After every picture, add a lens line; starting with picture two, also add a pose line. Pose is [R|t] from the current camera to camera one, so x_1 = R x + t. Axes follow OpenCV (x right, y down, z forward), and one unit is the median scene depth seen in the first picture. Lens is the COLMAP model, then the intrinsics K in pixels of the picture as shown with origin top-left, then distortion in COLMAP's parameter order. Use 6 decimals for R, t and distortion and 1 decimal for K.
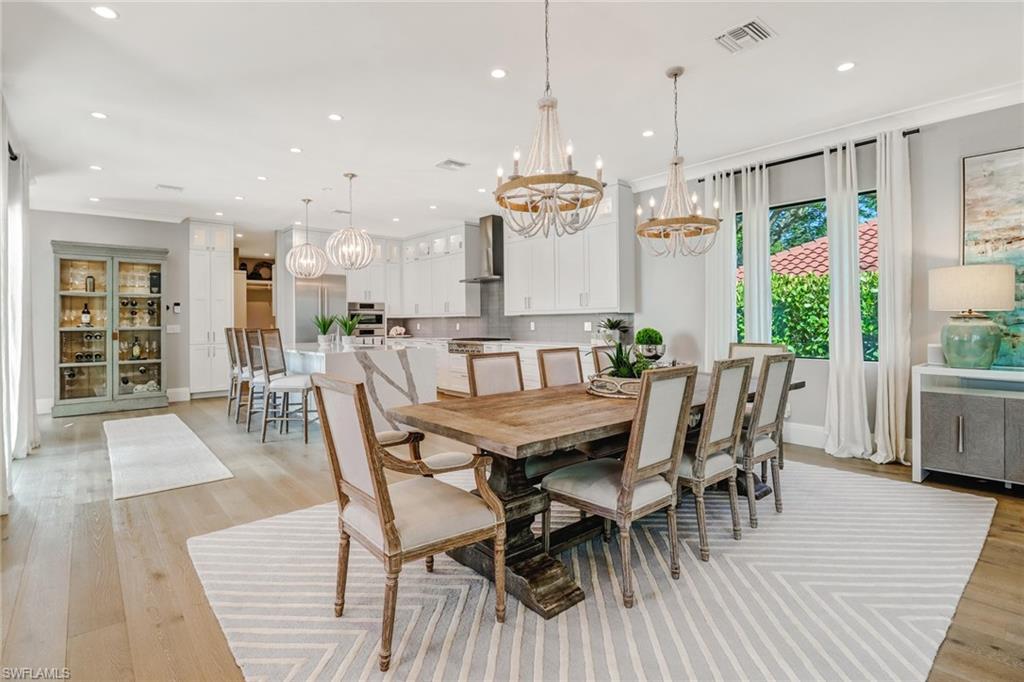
lens RADIAL K [[492.3, 0, 512.8], [0, 492.3, 317.3], [0, 0, 1]] dist [-0.010634, -0.000331]
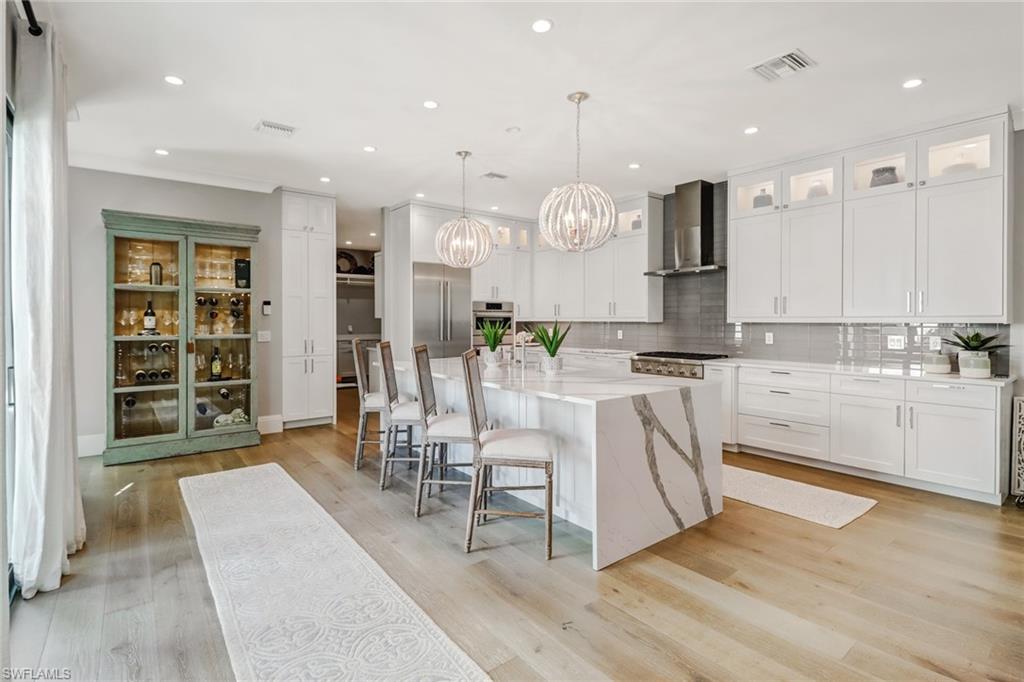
lens RADIAL K [[482.4, 0, 512.1], [0, 482.4, 321.4], [0, 0, 1]] dist [0.001798, 0.000251]
pose [[0.998643, 0.009387, -0.051229, -0.302763], [-0.008595, 0.999840, 0.015665, -0.014764], [0.051368, -0.015203, 0.998564, 0.315799]]
